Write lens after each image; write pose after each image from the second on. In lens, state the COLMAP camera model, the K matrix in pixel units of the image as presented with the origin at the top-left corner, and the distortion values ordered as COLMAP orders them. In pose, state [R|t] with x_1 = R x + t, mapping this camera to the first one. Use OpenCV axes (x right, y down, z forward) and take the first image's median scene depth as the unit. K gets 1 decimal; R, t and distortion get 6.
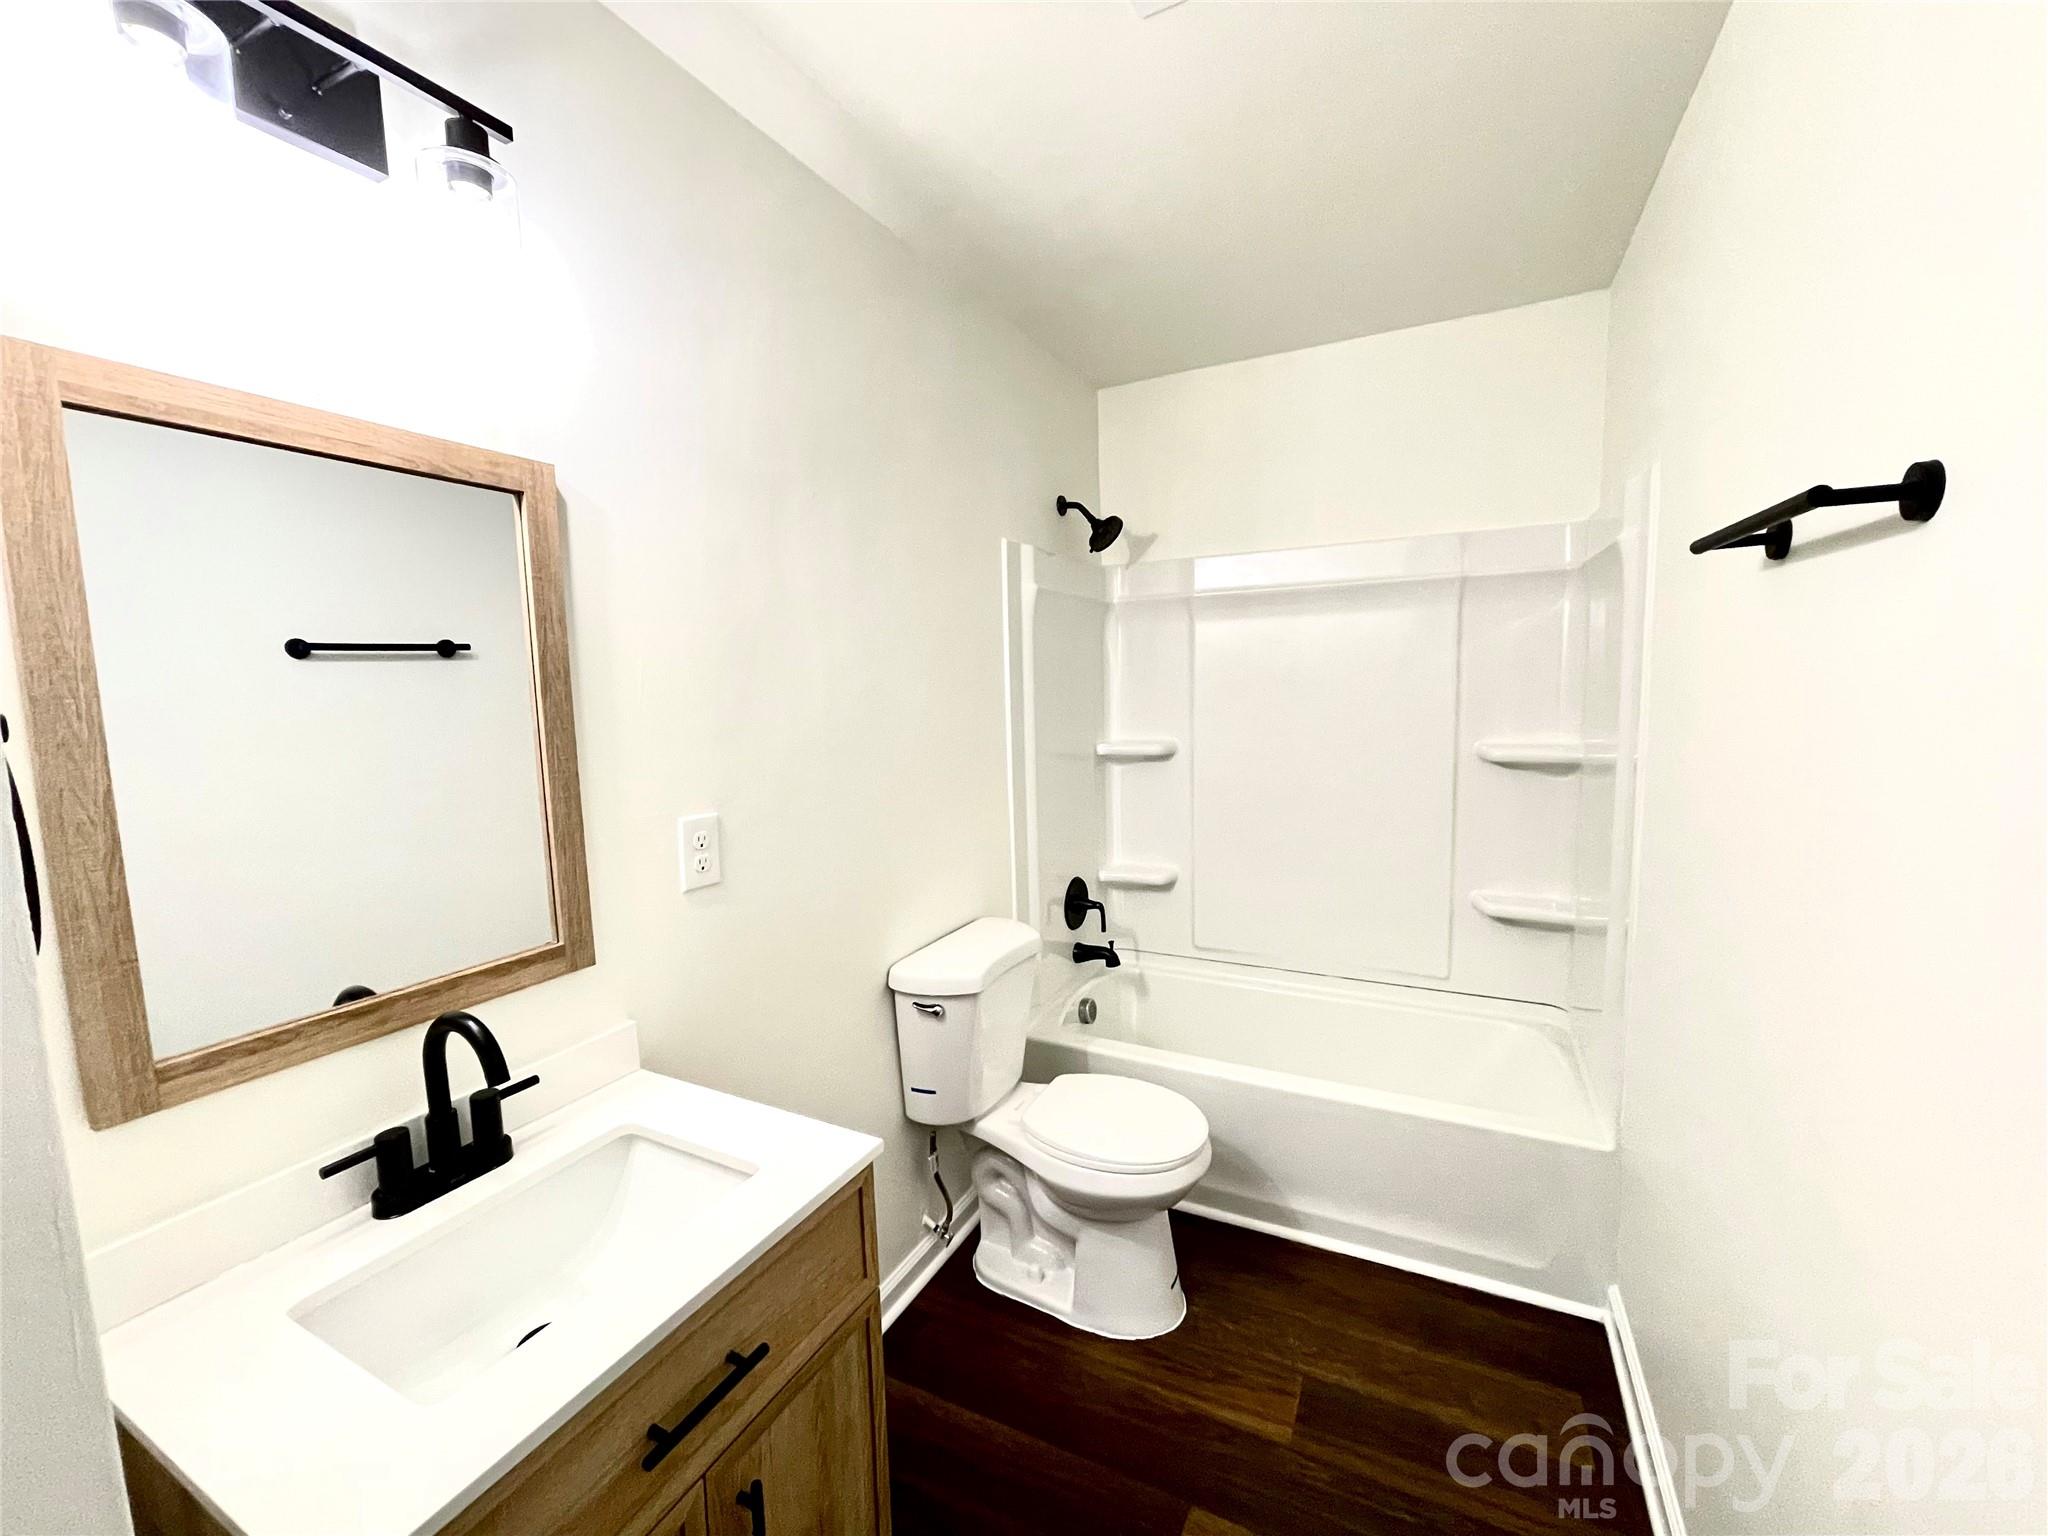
lens RADIAL K [[839.3, 0, 1020.9], [0, 839.3, 745.7], [0, 0, 1]] dist [-0.003167, -0.000279]
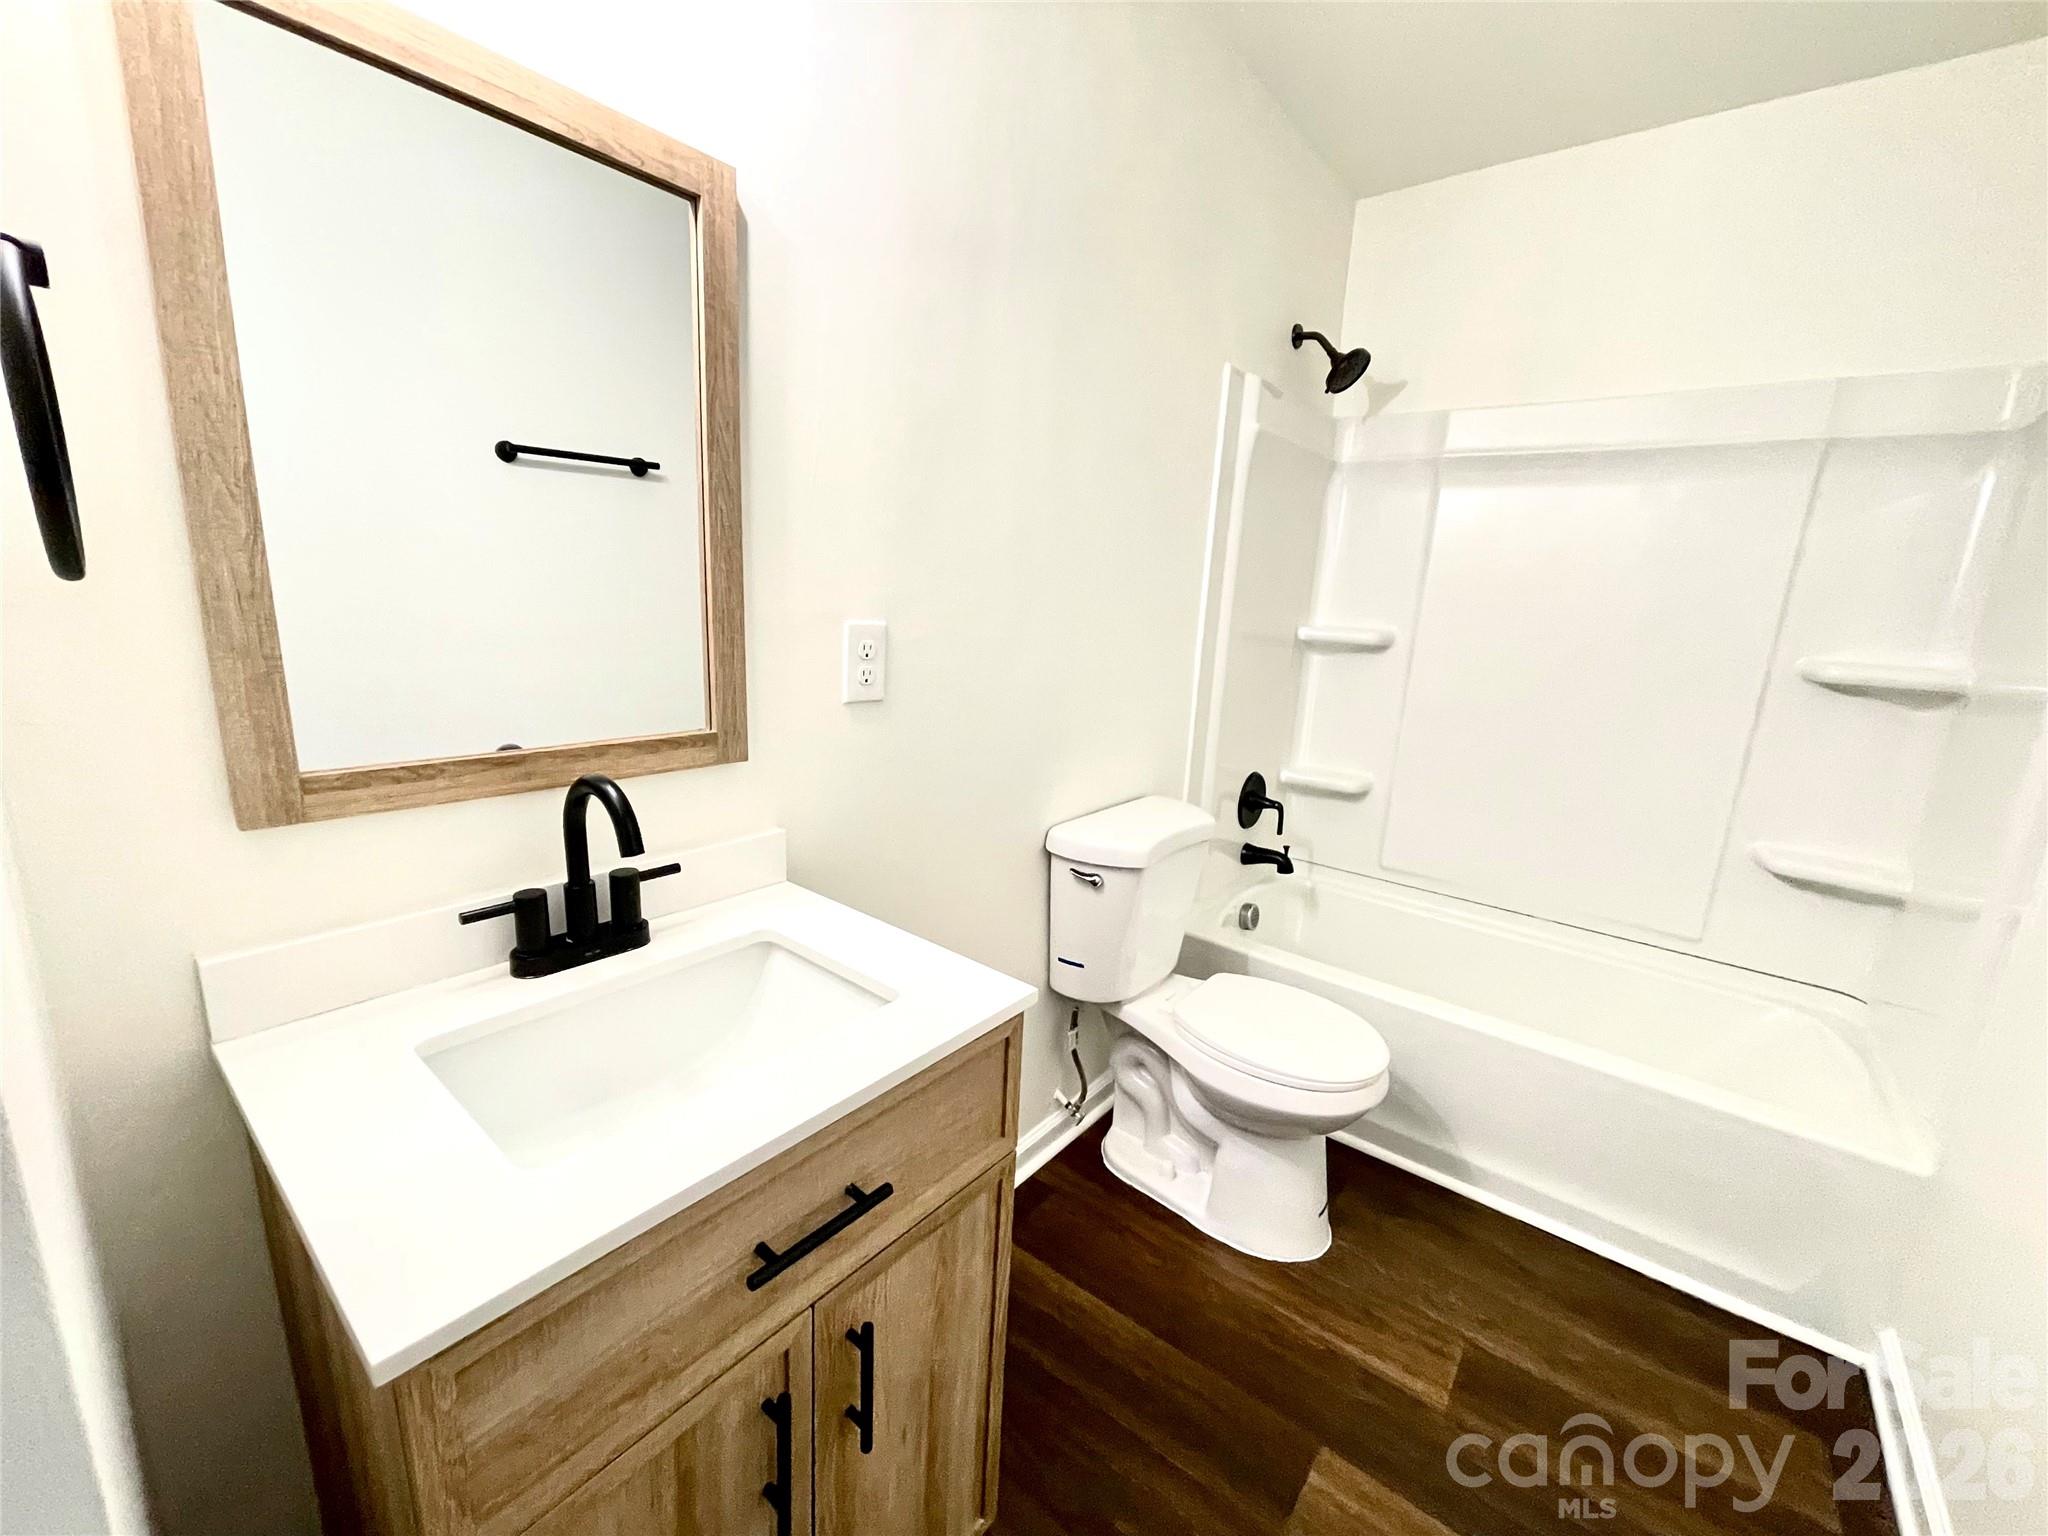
lens RADIAL K [[839.3, 0, 1020.9], [0, 839.3, 745.7], [0, 0, 1]] dist [-0.003167, -0.000279]
pose [[0.976948, 0.117054, -0.178527, -0.034549], [-0.097362, 0.988540, 0.115362, 0.074777], [0.189985, -0.095321, 0.977149, 0.107688]]
